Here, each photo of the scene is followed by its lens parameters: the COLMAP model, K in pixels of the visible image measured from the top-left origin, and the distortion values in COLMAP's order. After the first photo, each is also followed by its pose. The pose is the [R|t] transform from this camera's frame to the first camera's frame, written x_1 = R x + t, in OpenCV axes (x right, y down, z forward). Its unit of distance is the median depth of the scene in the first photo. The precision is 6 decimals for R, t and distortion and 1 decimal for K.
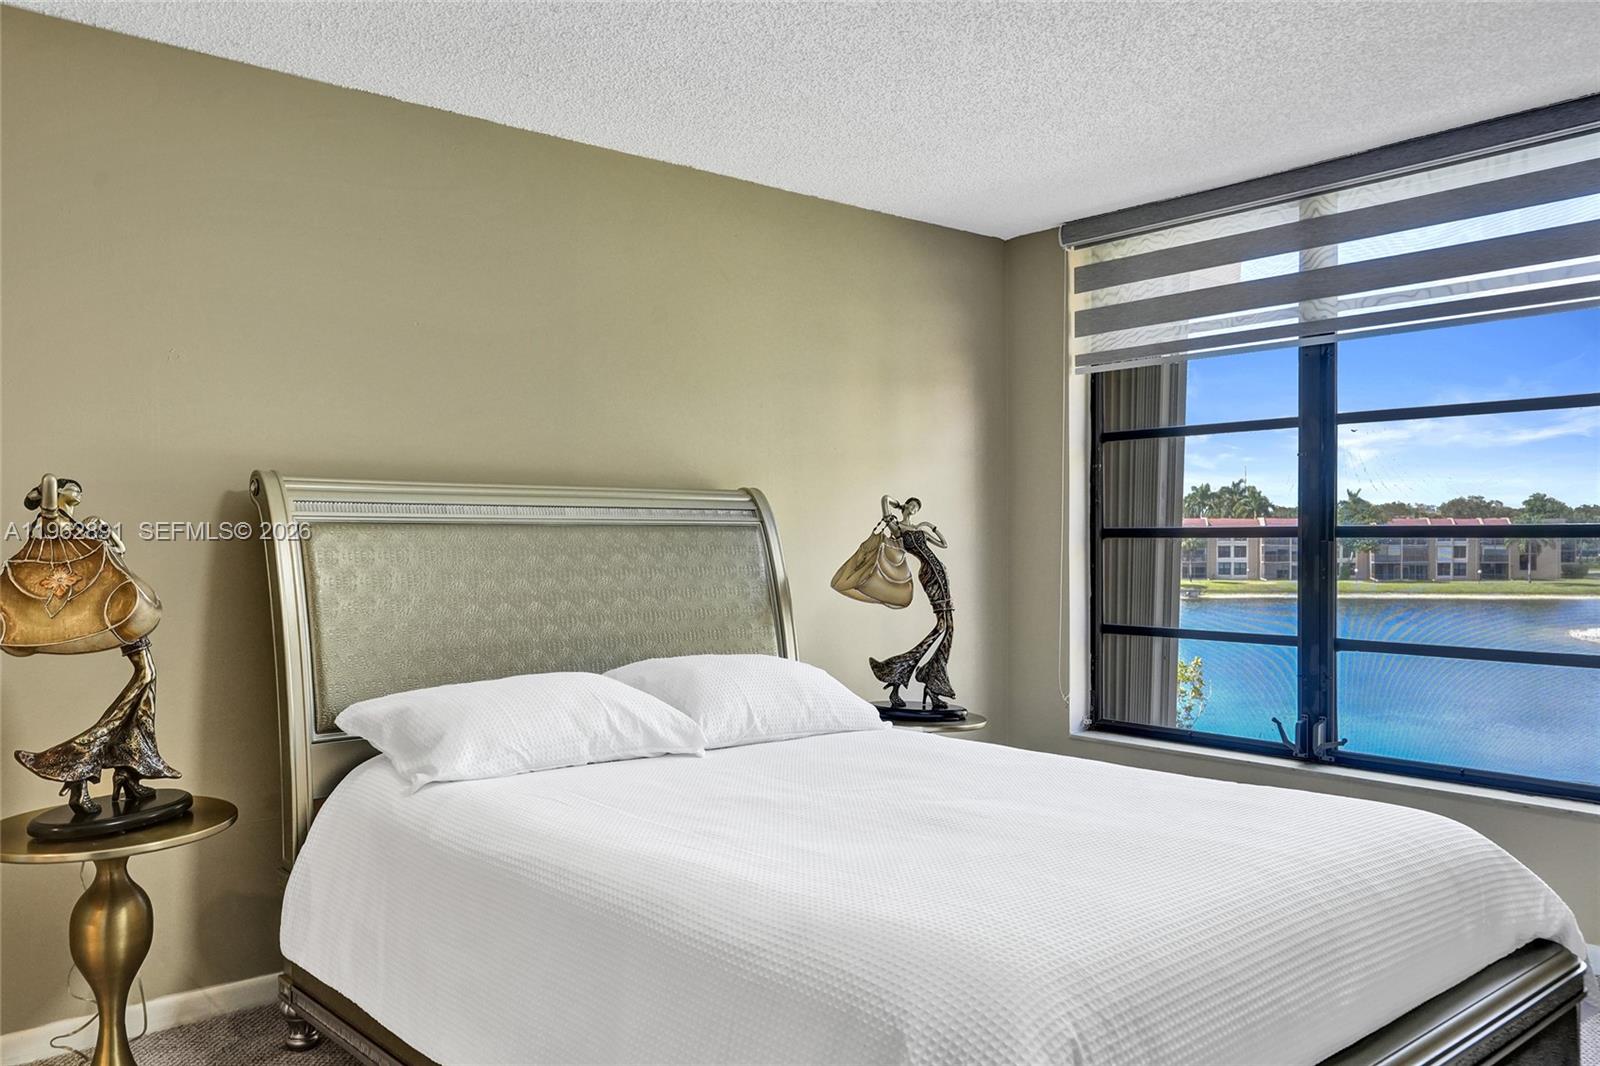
lens RADIAL K [[1277.1, 0, 800.0], [0, 1277.1, 533.0], [0, 0, 1]] dist [0.009302, 0.008985]
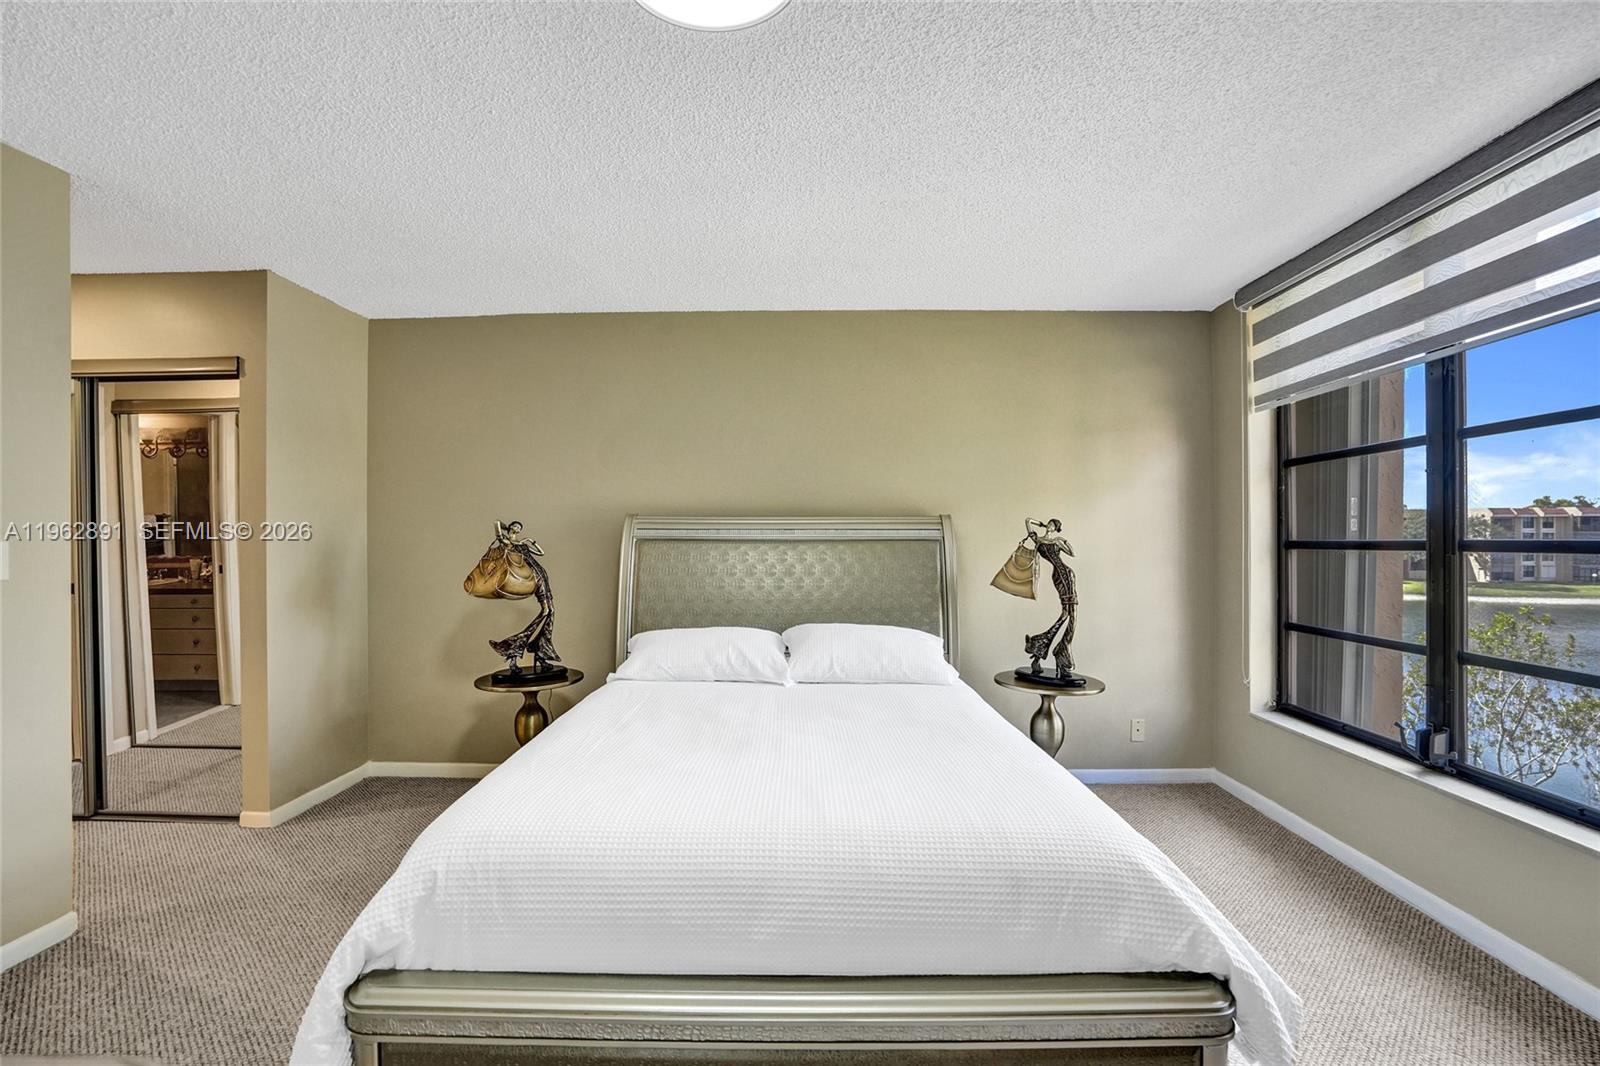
lens RADIAL K [[761.0, 0, 781.1], [0, 761.0, 527.8], [0, 0, 1]] dist [-0.065402, 0.027772]
pose [[0.741165, -0.012877, -0.671200, 0.412823], [0.000506, 0.999826, -0.018623, -0.003475], [0.671323, 0.013463, 0.741043, 0.217578]]
